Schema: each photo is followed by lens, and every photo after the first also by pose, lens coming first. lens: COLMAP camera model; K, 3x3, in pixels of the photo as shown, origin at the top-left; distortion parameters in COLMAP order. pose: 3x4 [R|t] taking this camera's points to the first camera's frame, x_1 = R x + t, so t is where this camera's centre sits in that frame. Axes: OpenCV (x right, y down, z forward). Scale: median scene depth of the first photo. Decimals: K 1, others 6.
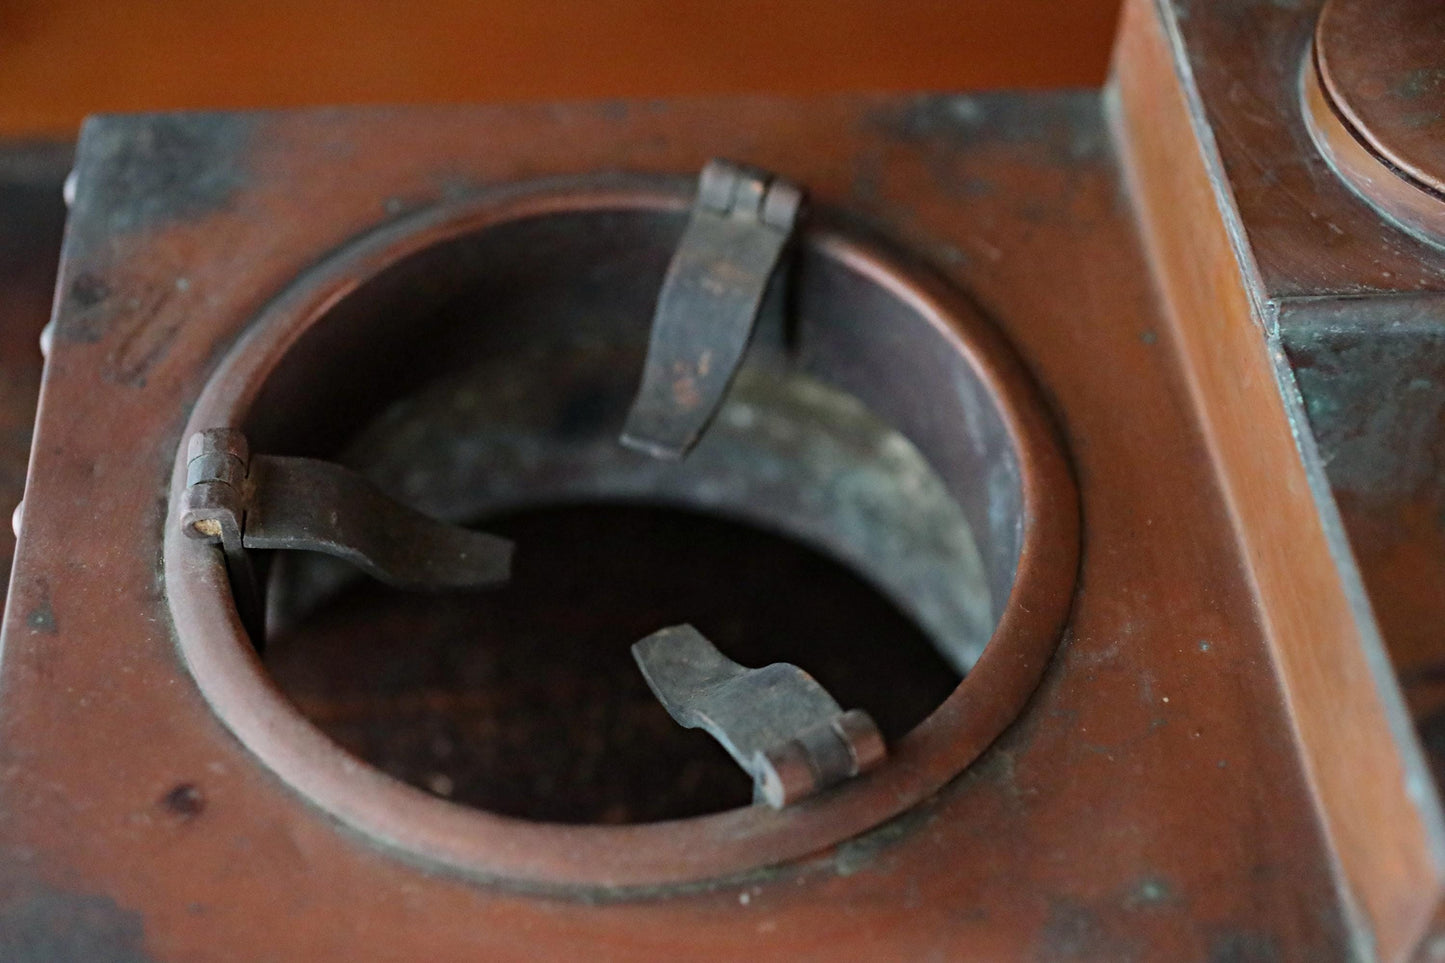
lens RADIAL K [[2405.1, 0, 722.5], [0, 2405.1, 481.5], [0, 0, 1]] dist [-0.014352, 0.241037]
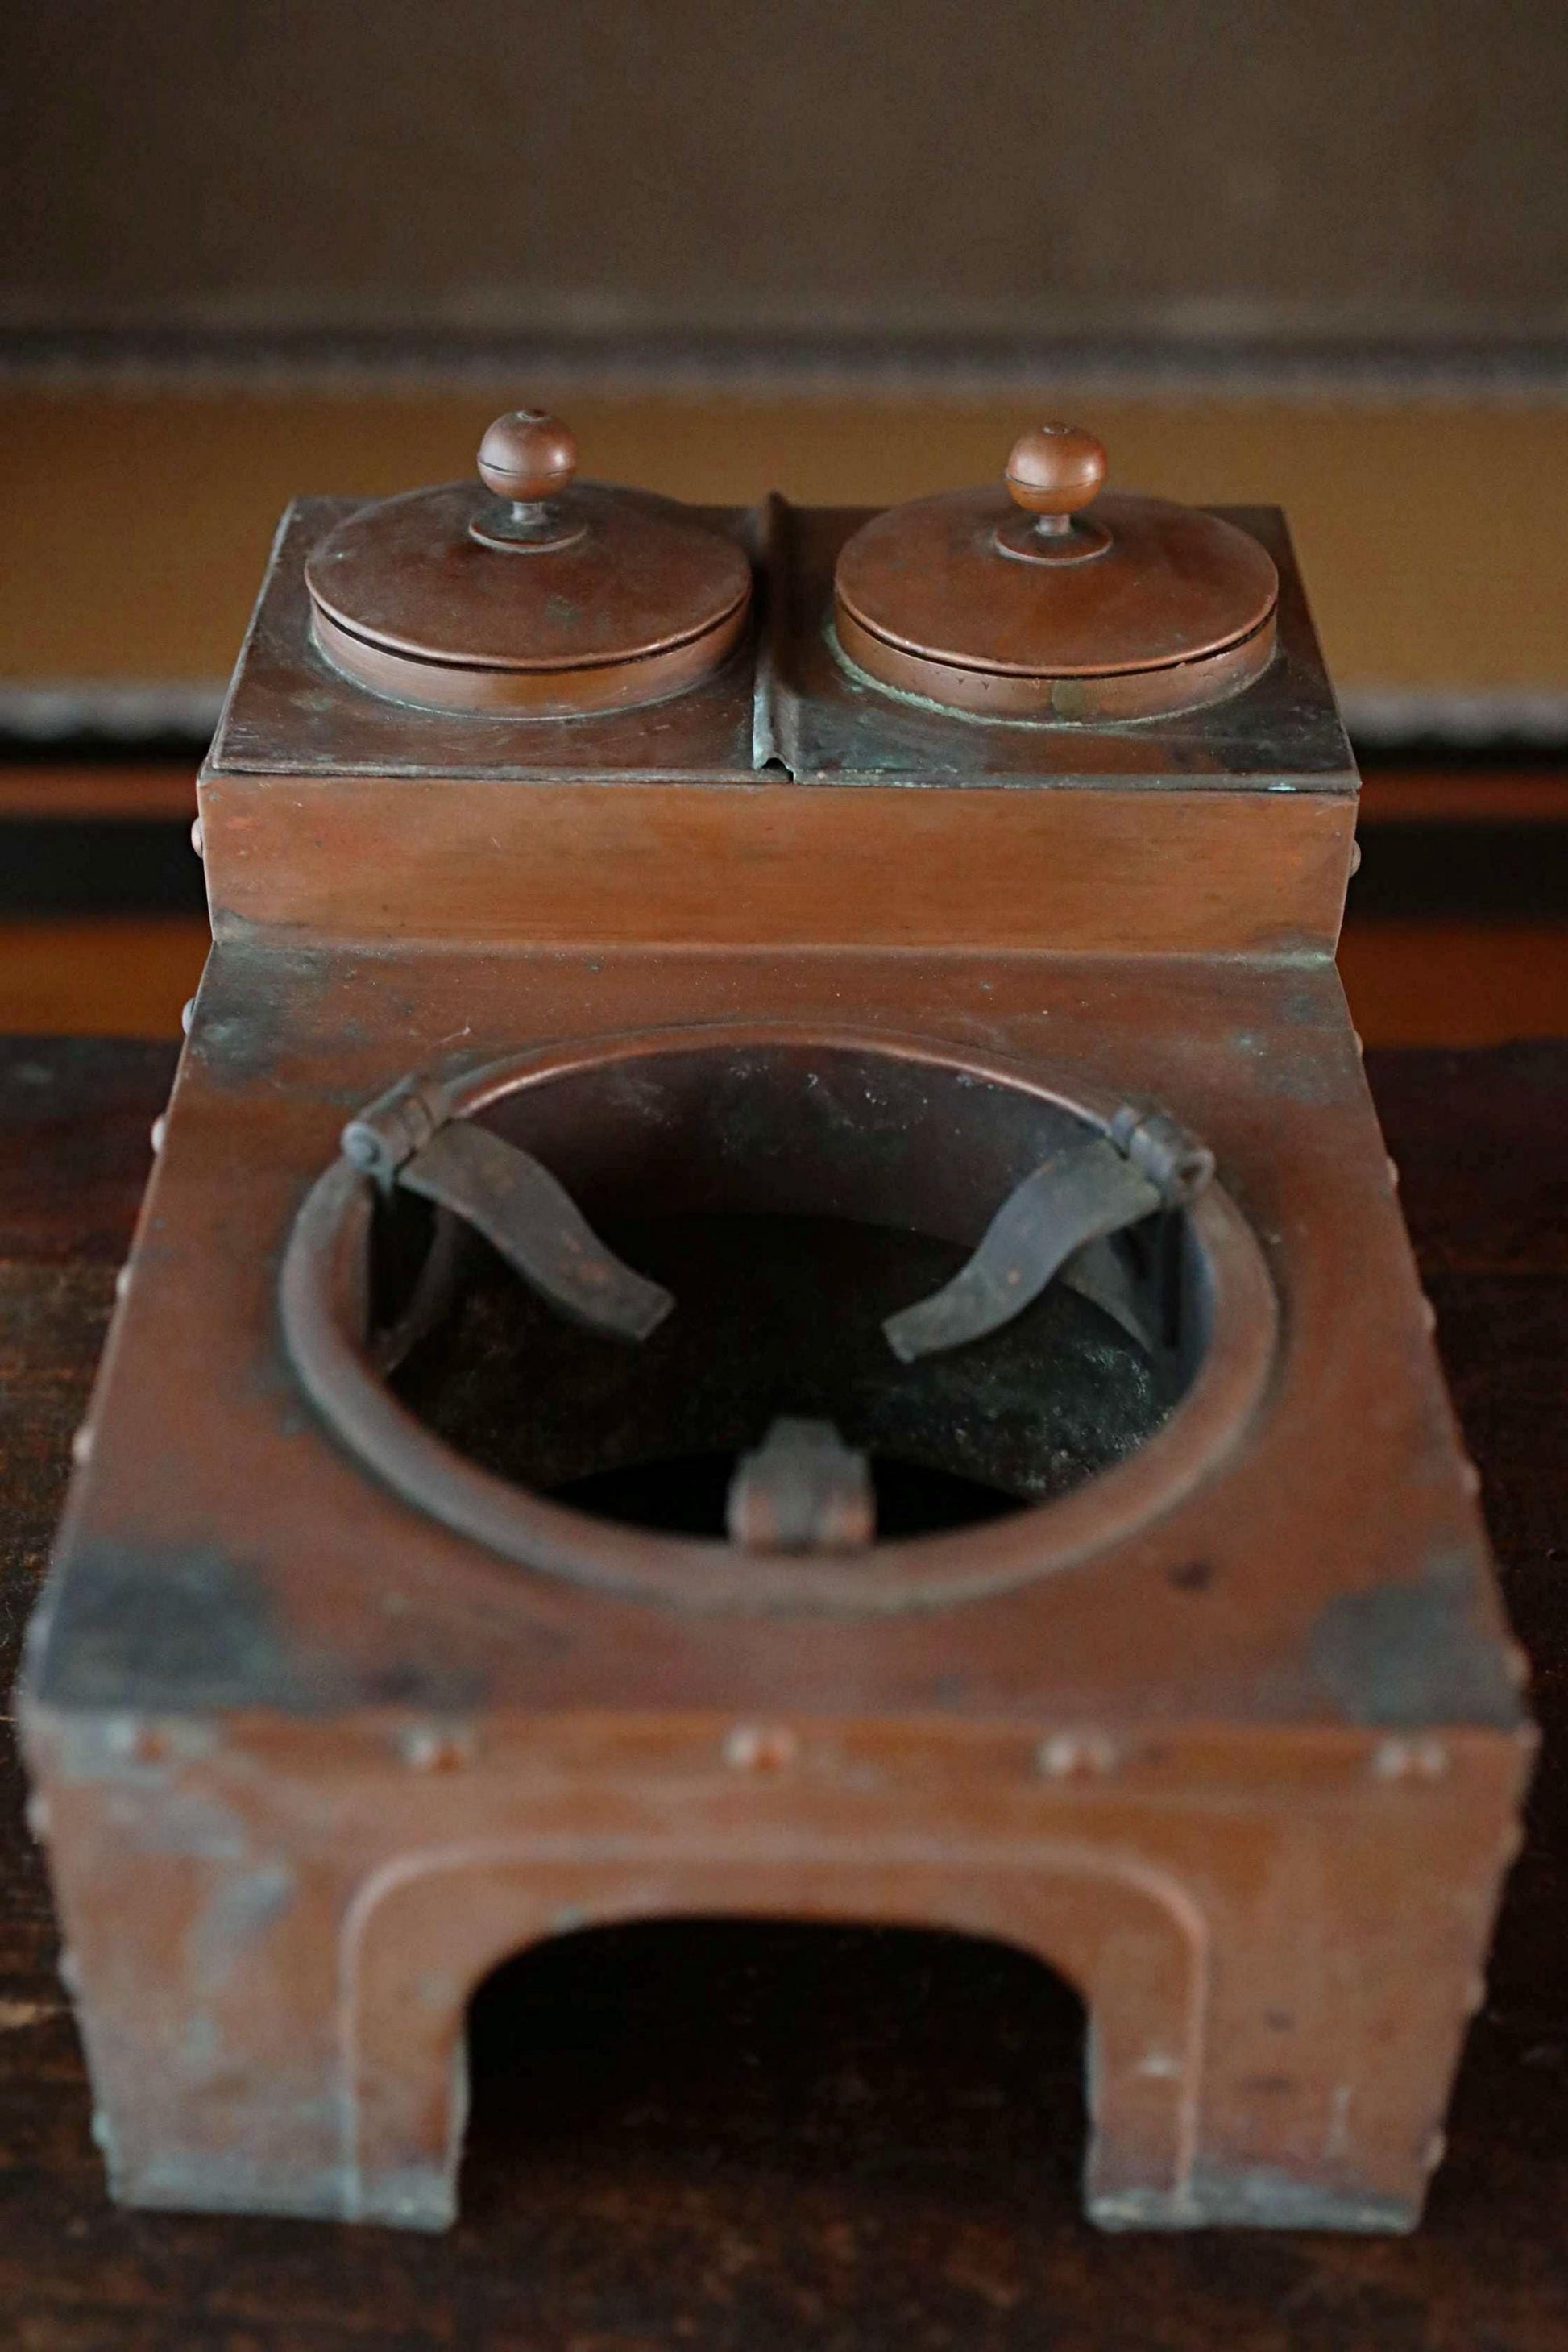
lens RADIAL K [[3914.7, 0, 784.0], [0, 3914.7, 1176.0], [0, 0, 1]] dist [-0.014352, 0.241037]
pose [[0.033750, -0.555271, 0.830985, -1.308780], [0.721230, 0.589123, 0.364365, -0.585300], [-0.691873, 0.587034, 0.420360, 0.345645]]
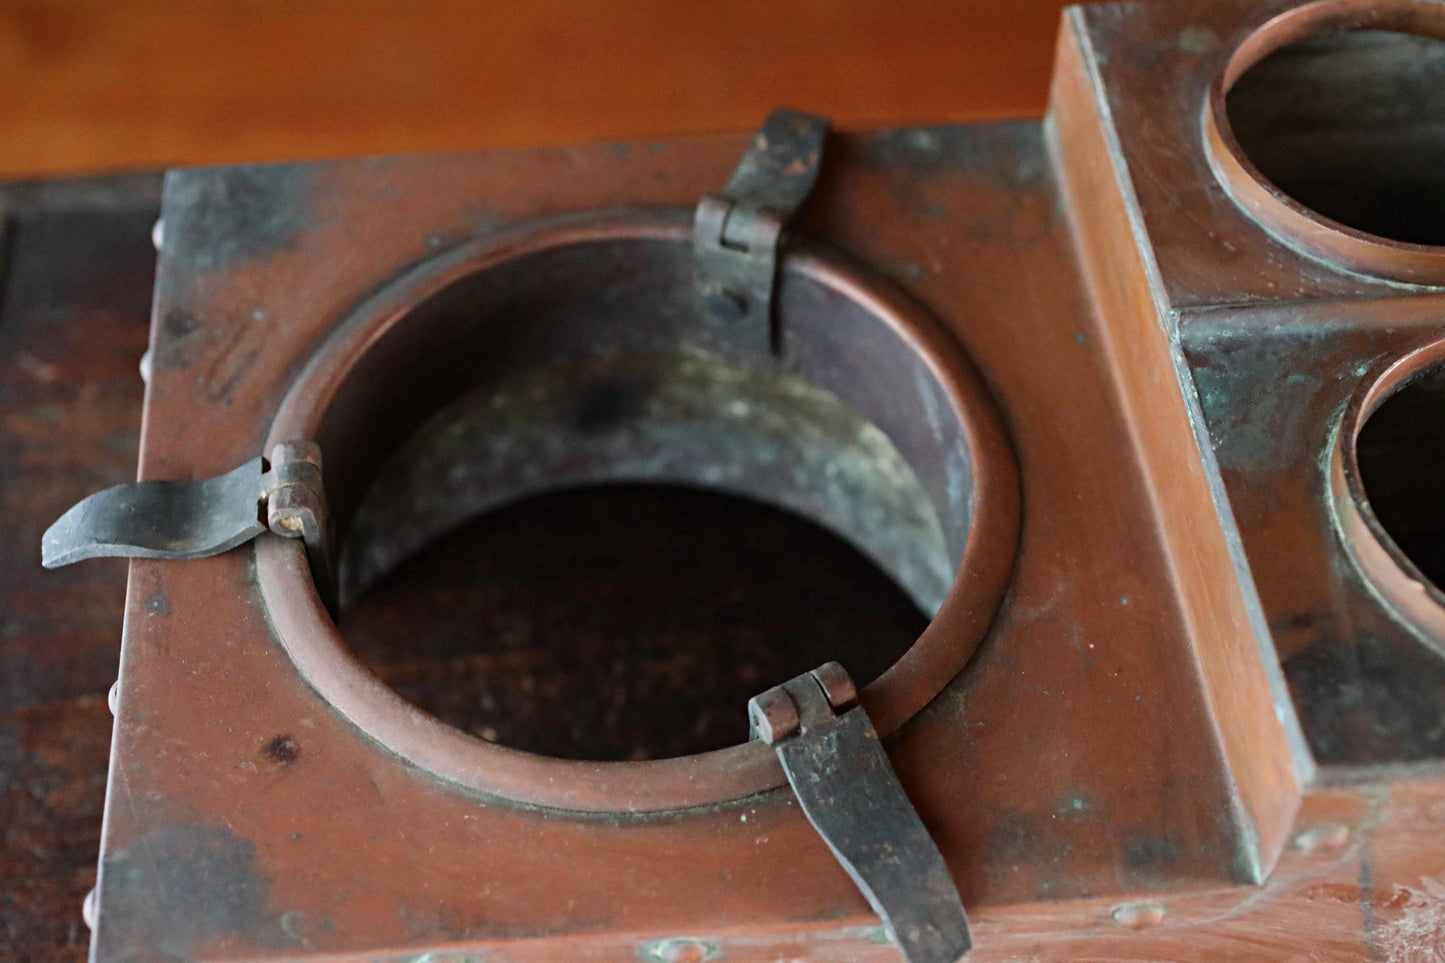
lens RADIAL K [[2405.1, 0, 722.5], [0, 2405.1, 481.5], [0, 0, 1]] dist [-0.014352, 0.241037]
pose [[0.999596, -0.026666, -0.009842, 0.013302], [0.026859, 0.999440, 0.019975, -0.019452], [0.009304, -0.020231, 0.999752, -0.191822]]
